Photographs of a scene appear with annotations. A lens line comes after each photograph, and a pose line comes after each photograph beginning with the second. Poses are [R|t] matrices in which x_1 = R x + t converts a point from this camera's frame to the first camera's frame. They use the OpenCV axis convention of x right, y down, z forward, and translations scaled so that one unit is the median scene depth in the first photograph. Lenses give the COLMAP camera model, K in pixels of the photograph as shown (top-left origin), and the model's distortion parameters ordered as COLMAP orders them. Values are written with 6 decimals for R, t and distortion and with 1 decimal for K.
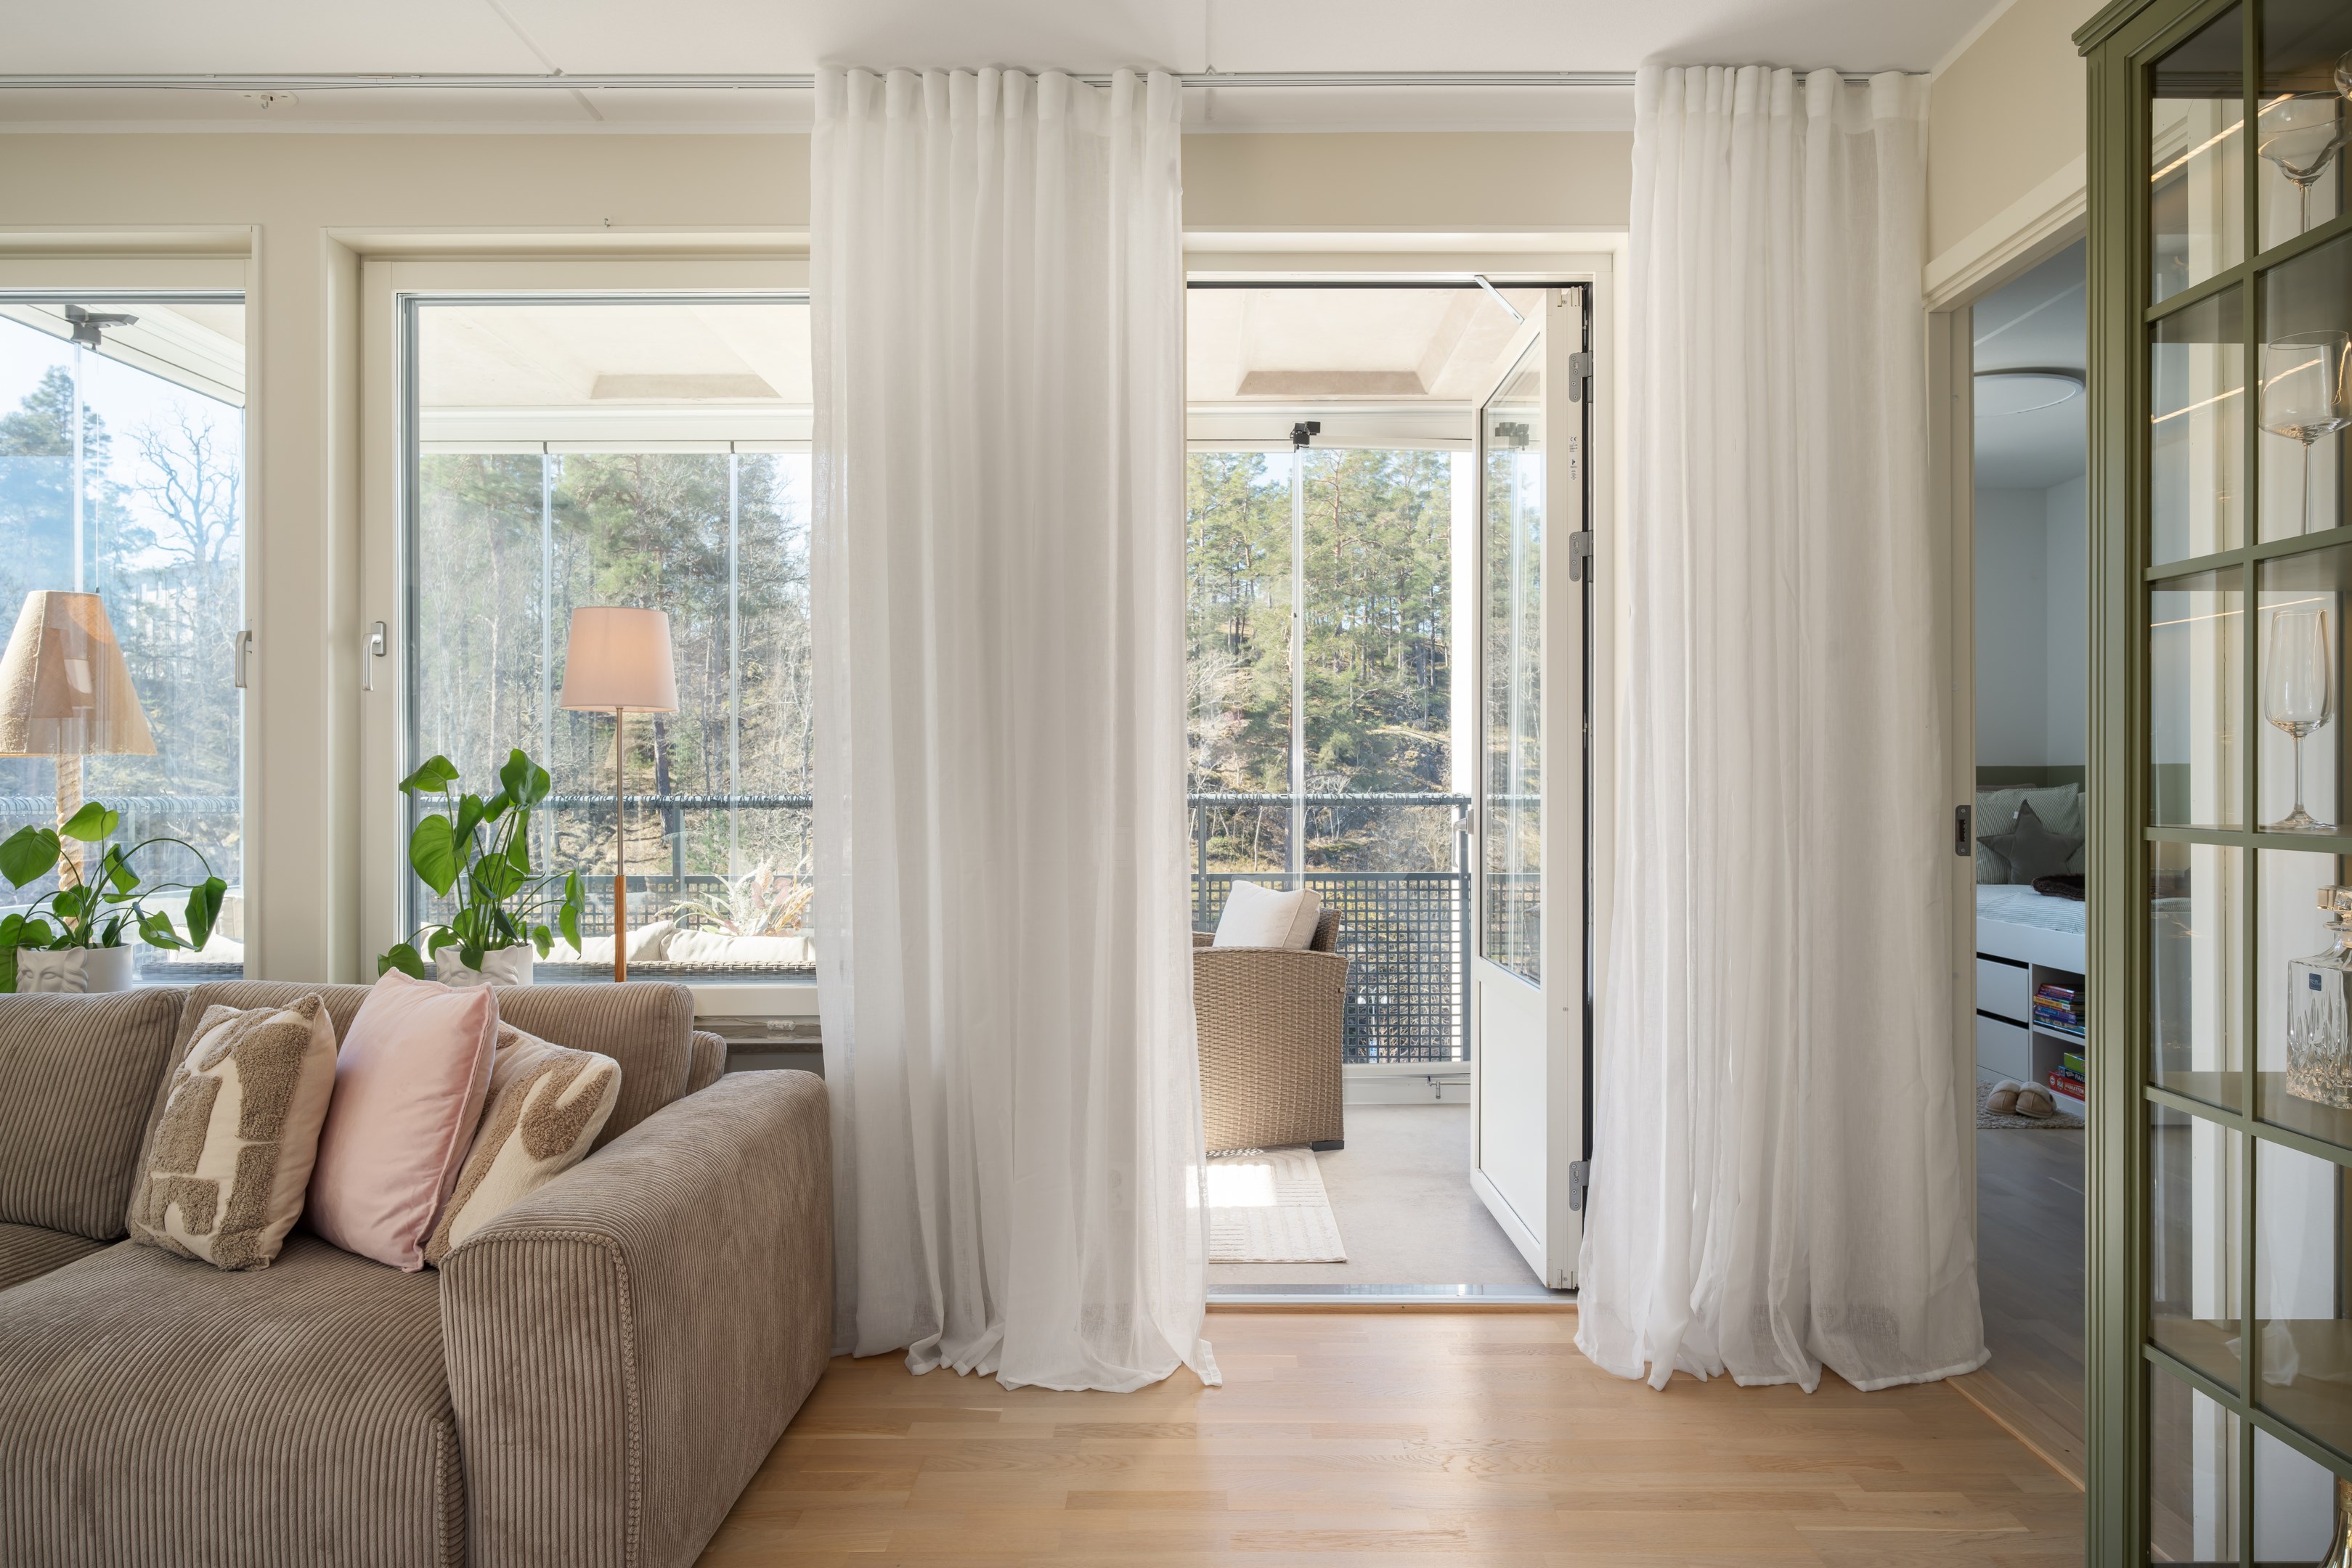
lens RADIAL K [[1532.6, 0, 1185.4], [0, 1532.6, 767.0], [0, 0, 1]] dist [-0.001894, -0.000338]
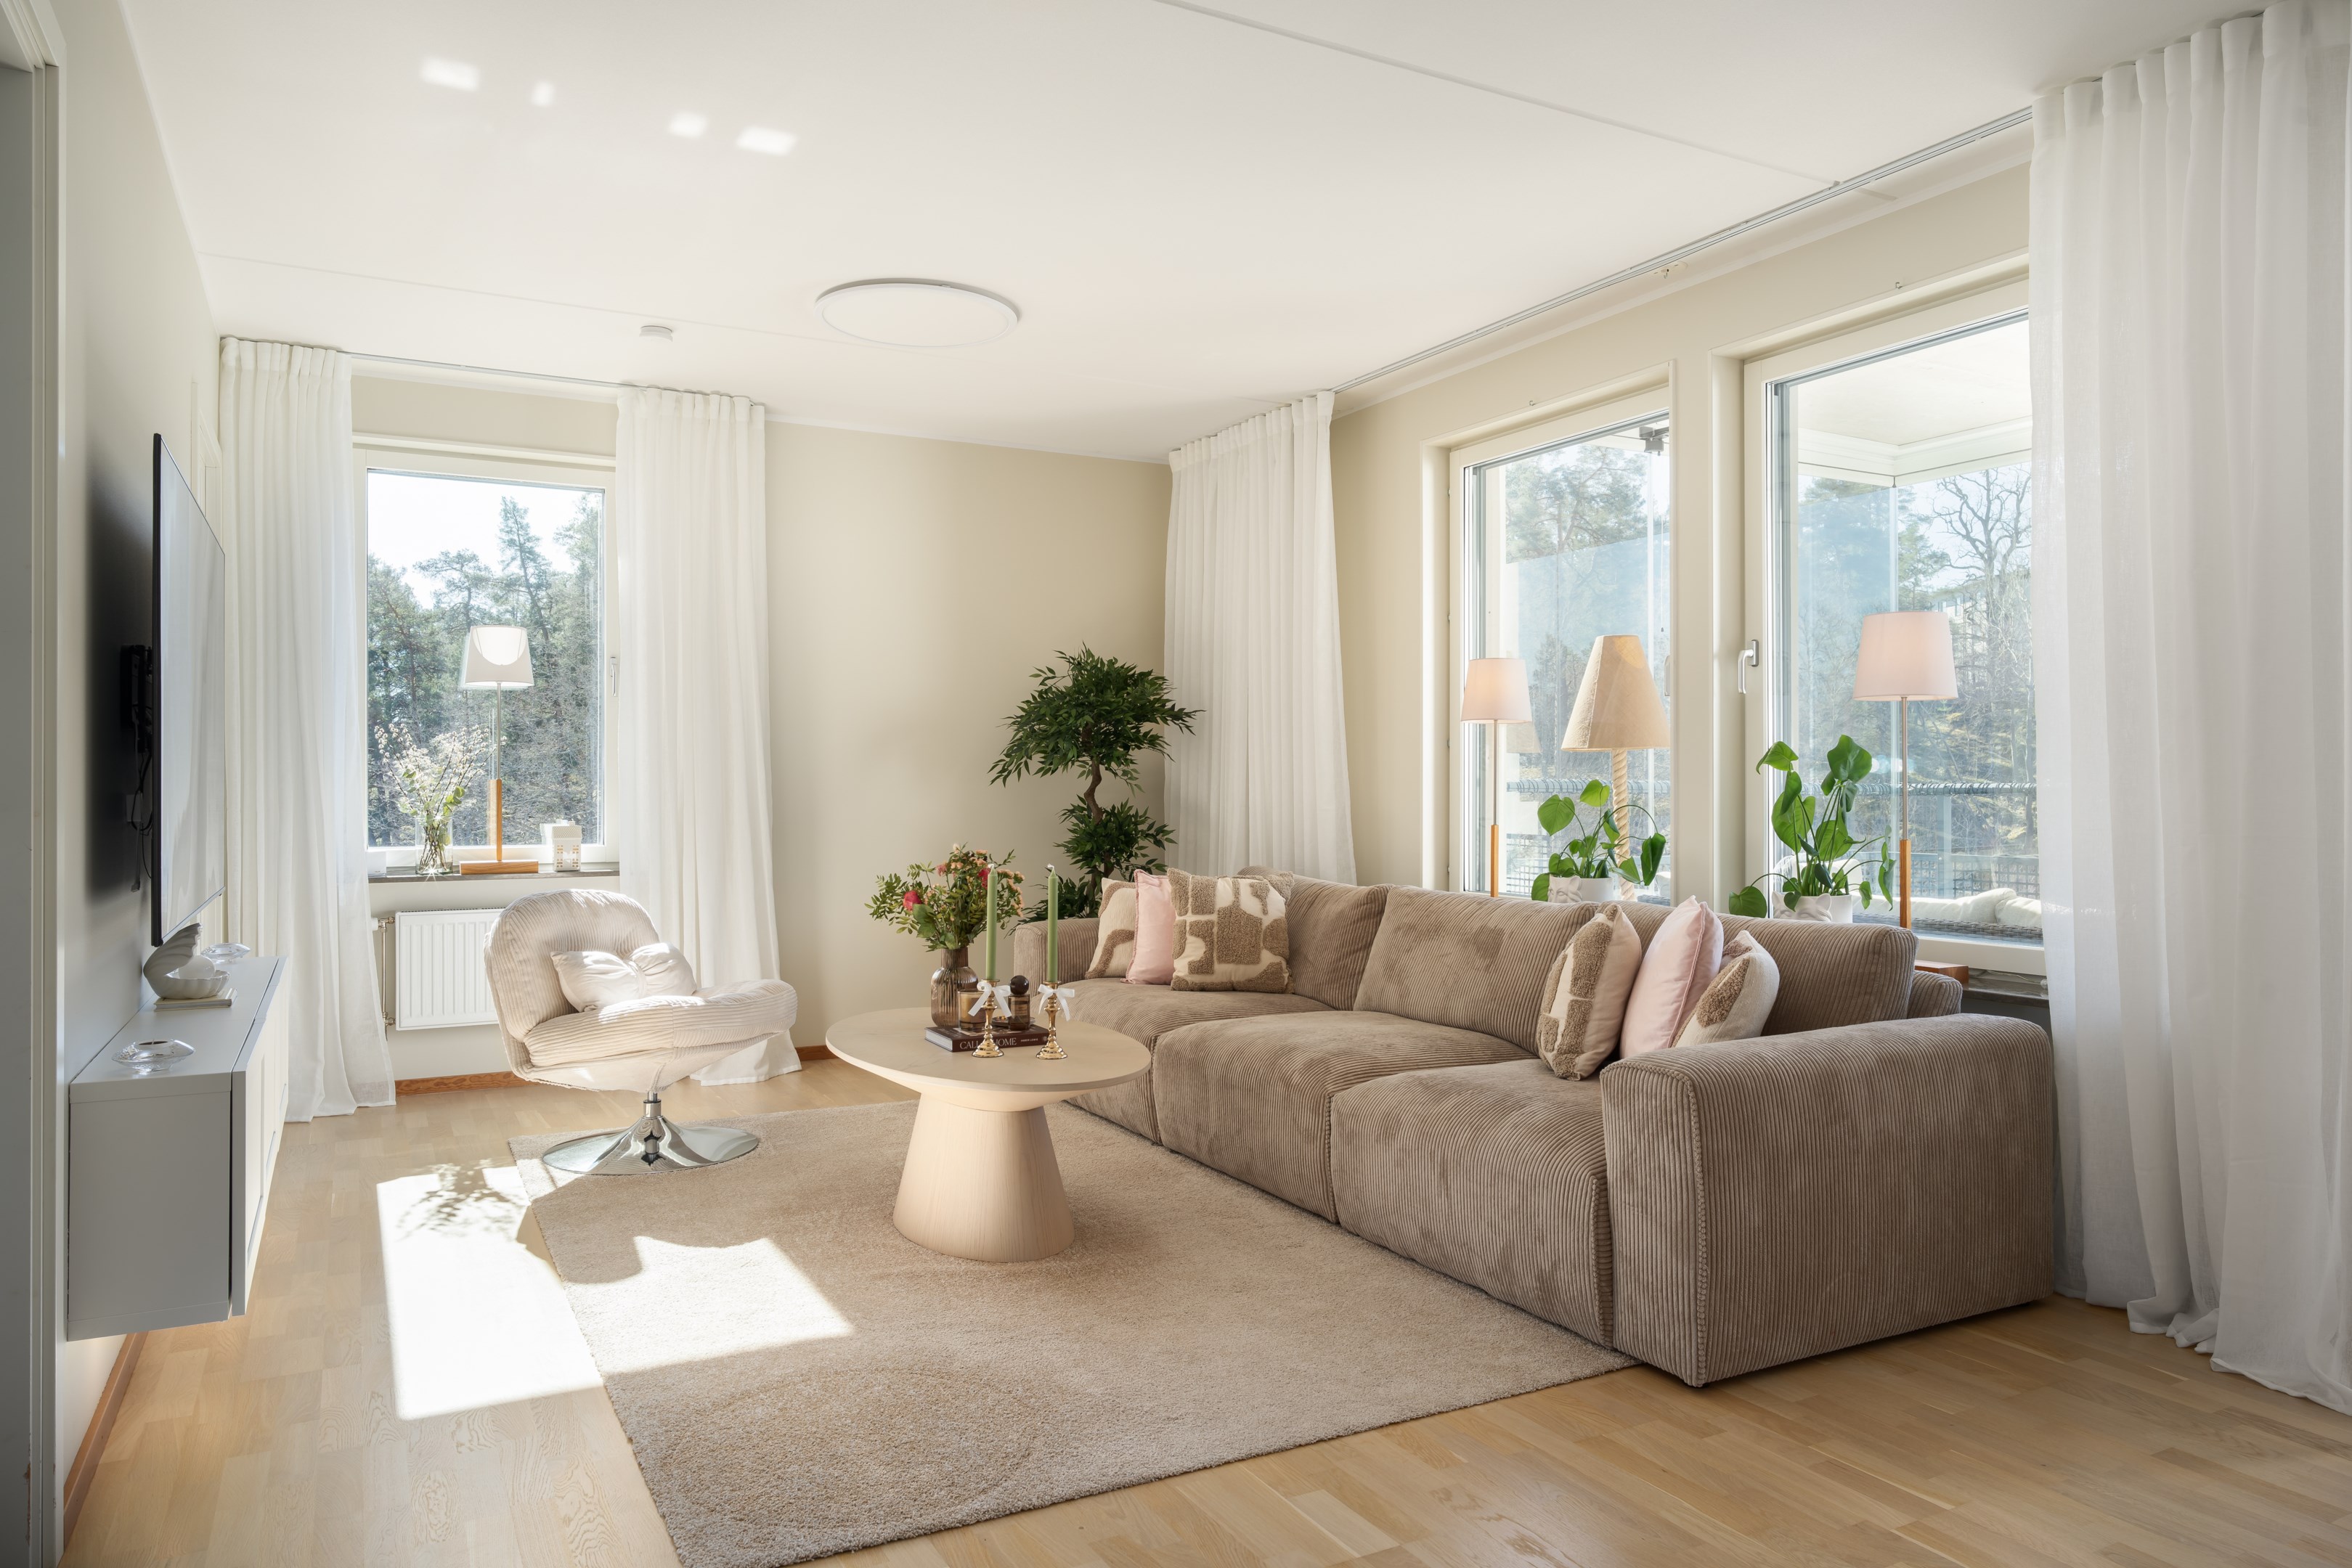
lens RADIAL K [[1514.6, 0, 1188.0], [0, 1514.6, 780.5], [0, 0, 1]] dist [-0.000581, 0.001421]
pose [[0.482028, -0.000529, -0.876155, 0.406636], [0.007798, 0.999963, 0.003686, 0.017230], [0.876121, -0.008609, 0.482015, -0.044237]]
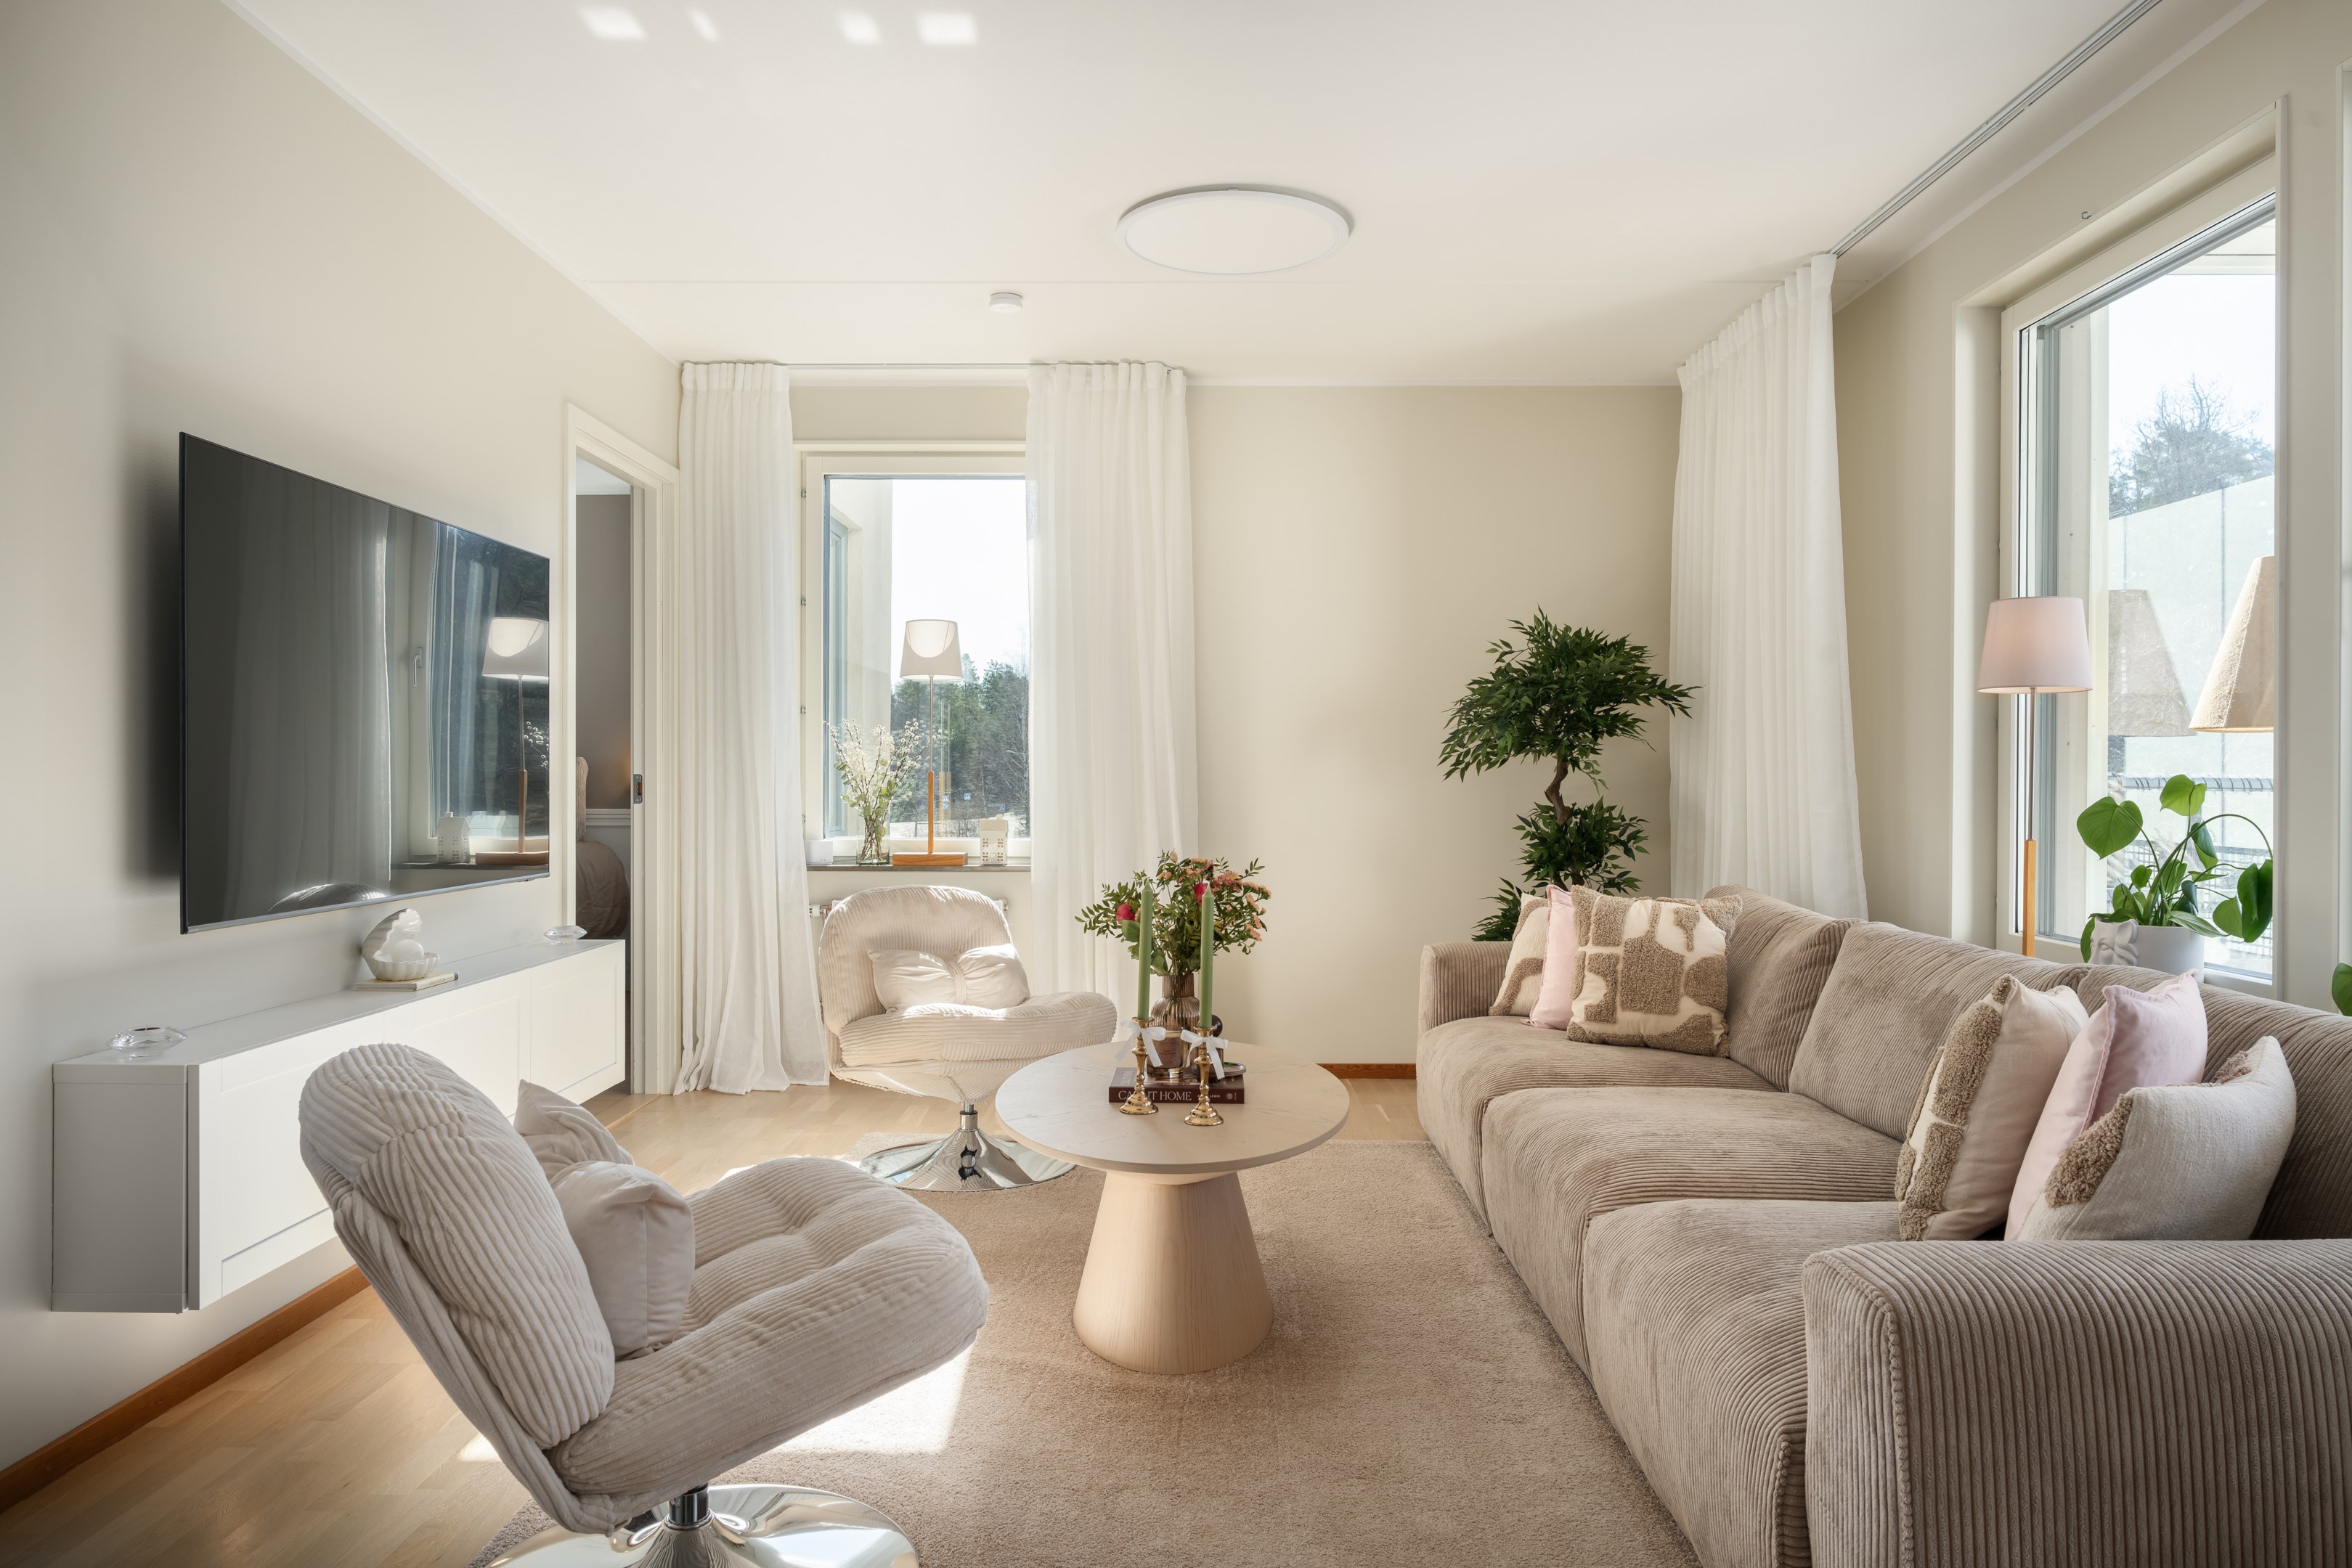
lens RADIAL K [[1536.4, 0, 1176.0], [0, 1536.4, 784.0], [0, 0, 1]] dist [0.000257, 0.003259]
pose [[0.001710, 0.006210, -0.999979, 0.271425], [0.006311, 0.999961, 0.006220, 0.021015], [0.999979, -0.006321, 0.001671, 0.409576]]
